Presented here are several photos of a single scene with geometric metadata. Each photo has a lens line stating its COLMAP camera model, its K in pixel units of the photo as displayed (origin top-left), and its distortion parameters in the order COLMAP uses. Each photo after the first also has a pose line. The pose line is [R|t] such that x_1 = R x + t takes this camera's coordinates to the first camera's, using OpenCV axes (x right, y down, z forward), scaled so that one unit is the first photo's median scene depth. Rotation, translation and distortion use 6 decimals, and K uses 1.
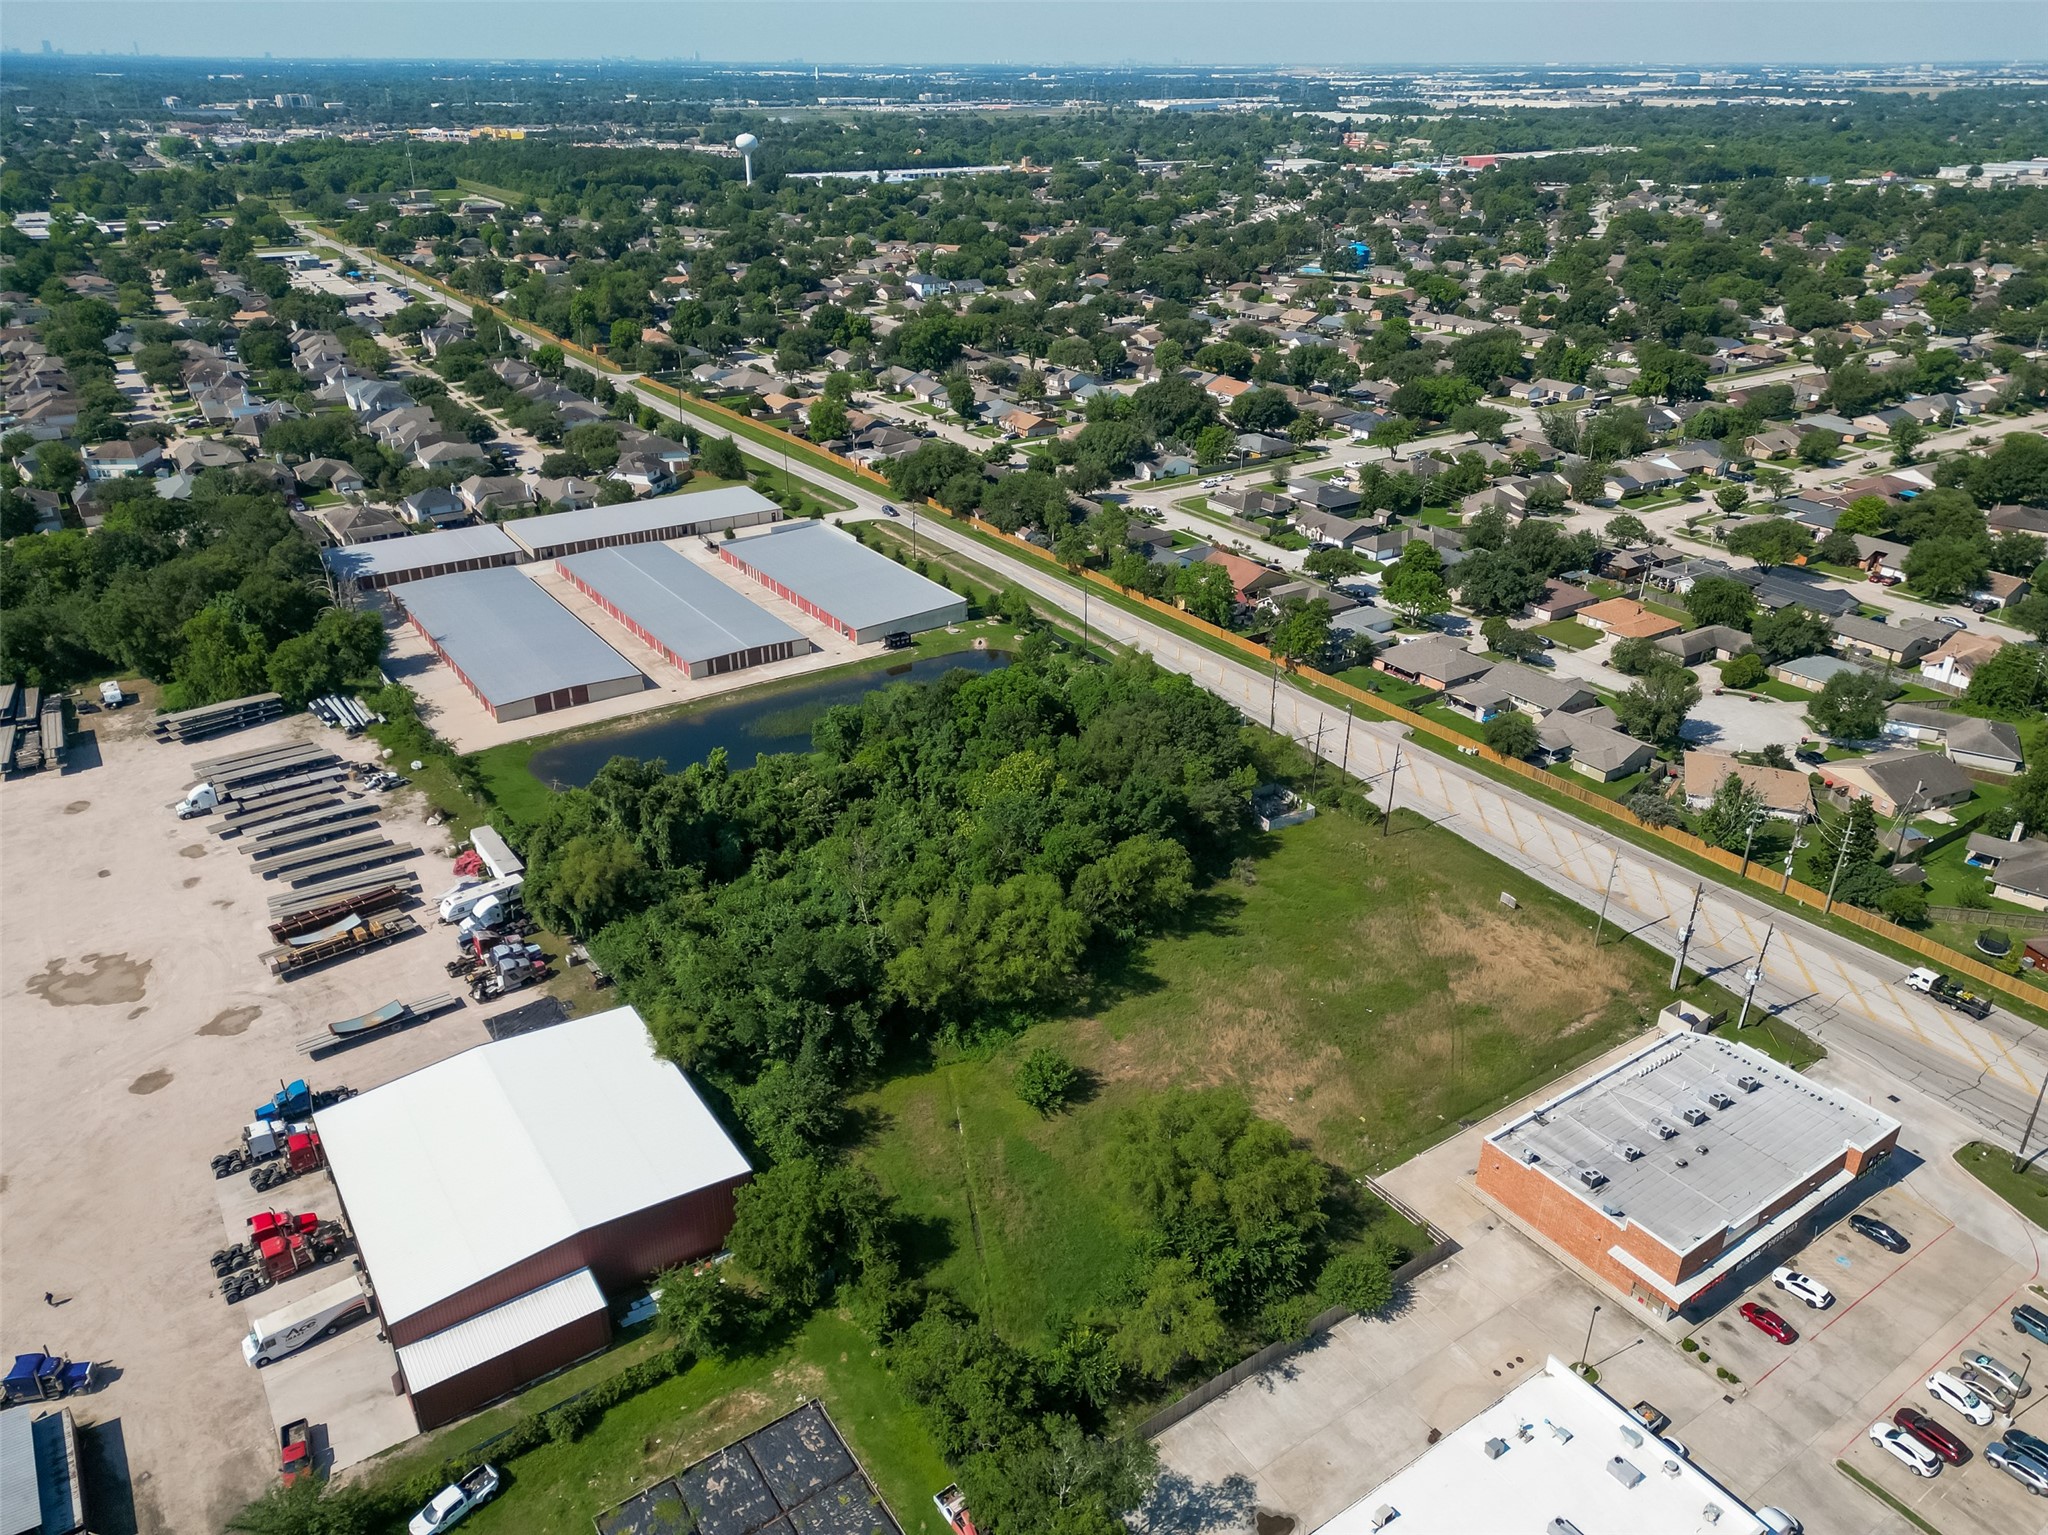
lens RADIAL K [[1405.3, 0, 1019.2], [0, 1405.3, 792.9], [0, 0, 1]] dist [0.087781, -0.081792]
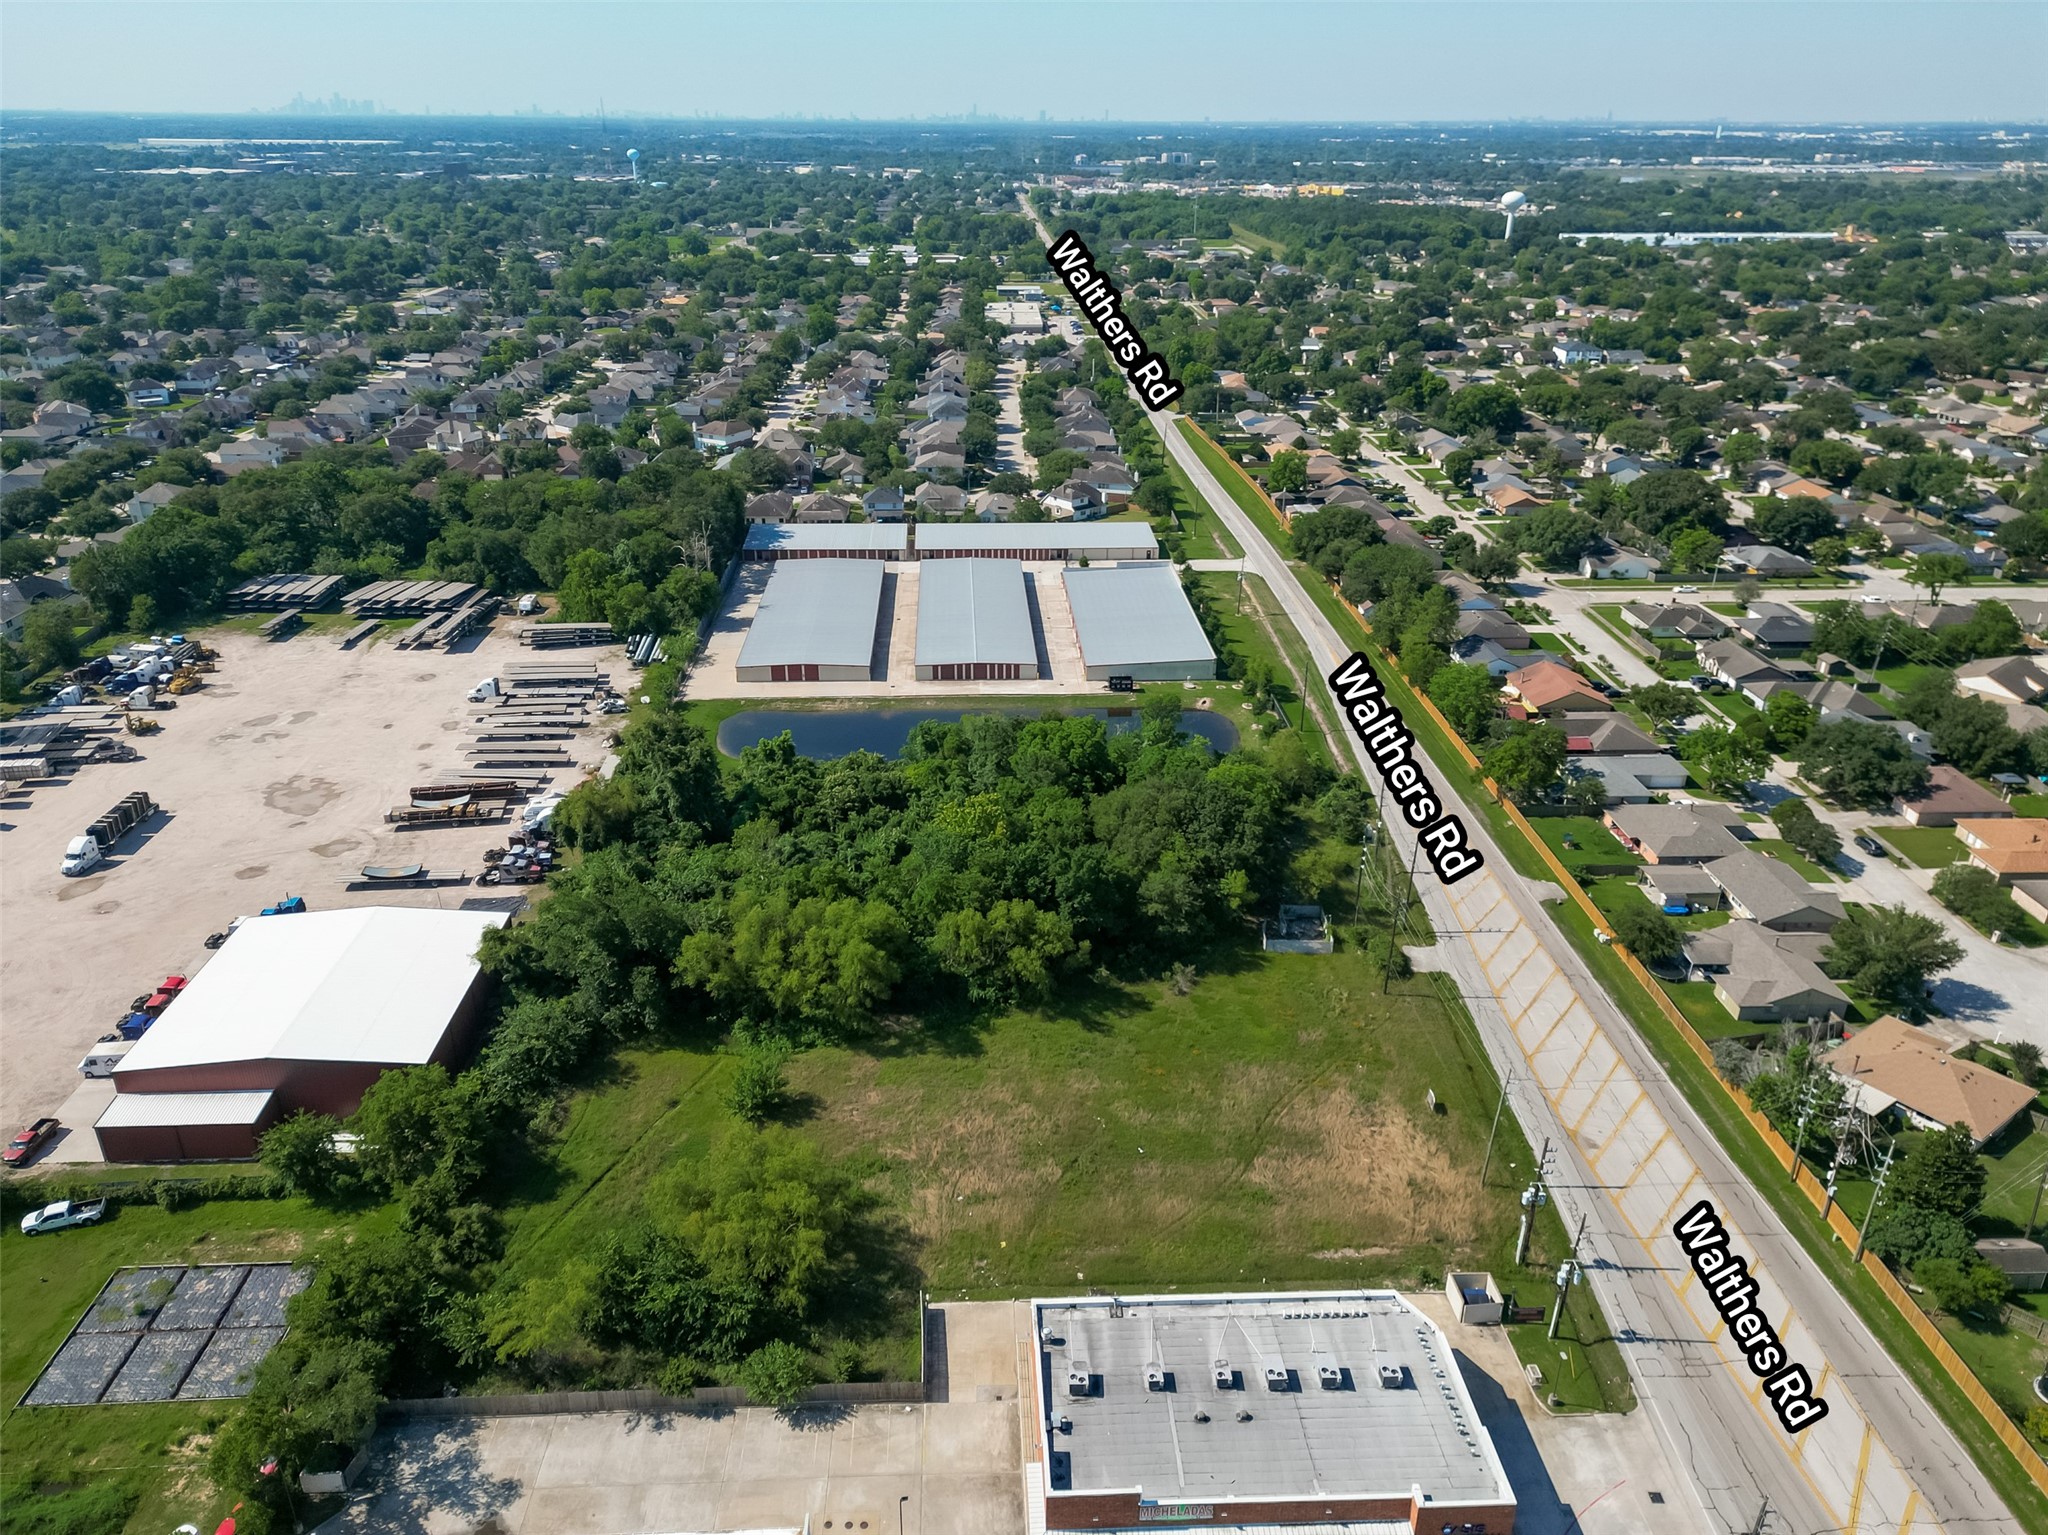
lens RADIAL K [[1417.4, 0, 1026.4], [0, 1417.4, 773.8], [0, 0, 1]] dist [0.091177, -0.092811]
pose [[0.851709, 0.221476, -0.474912, 0.388890], [-0.243862, 0.969696, 0.014876, -0.050225], [0.463814, 0.103143, 0.879908, 0.102753]]
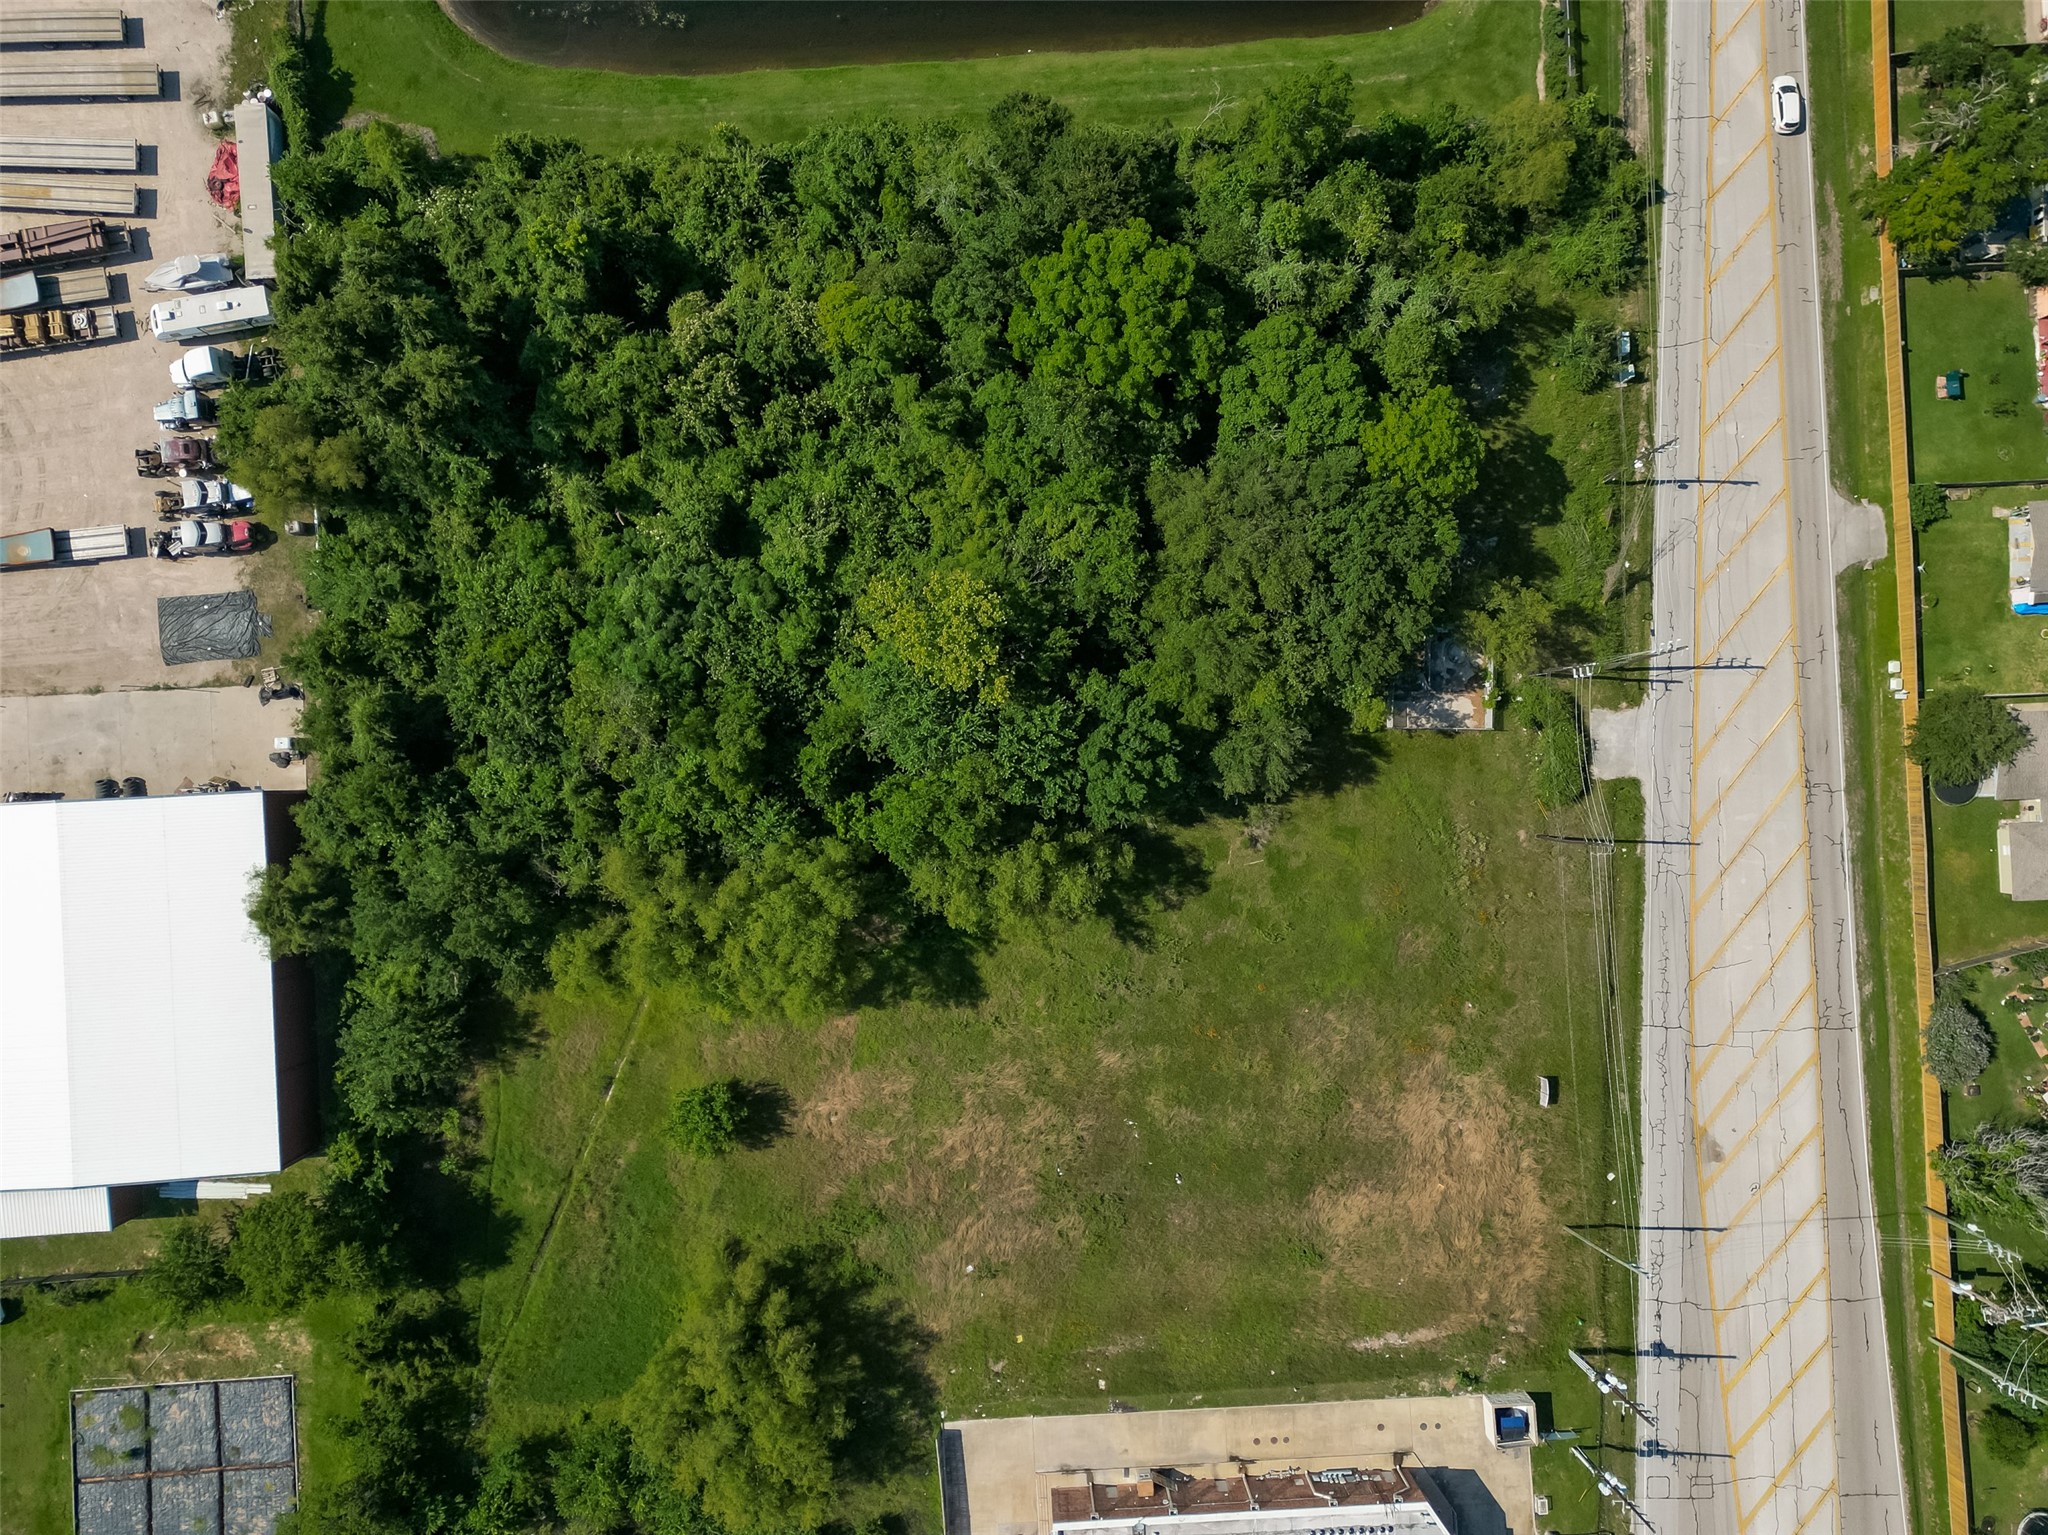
lens RADIAL K [[1417.4, 0, 1026.4], [0, 1417.4, 773.8], [0, 0, 1]] dist [0.091177, -0.092811]
pose [[0.855749, 0.517376, 0.004035, 0.043038], [-0.247109, 0.401846, 0.881735, -0.407610], [0.454567, -0.755541, 0.471728, 0.531060]]
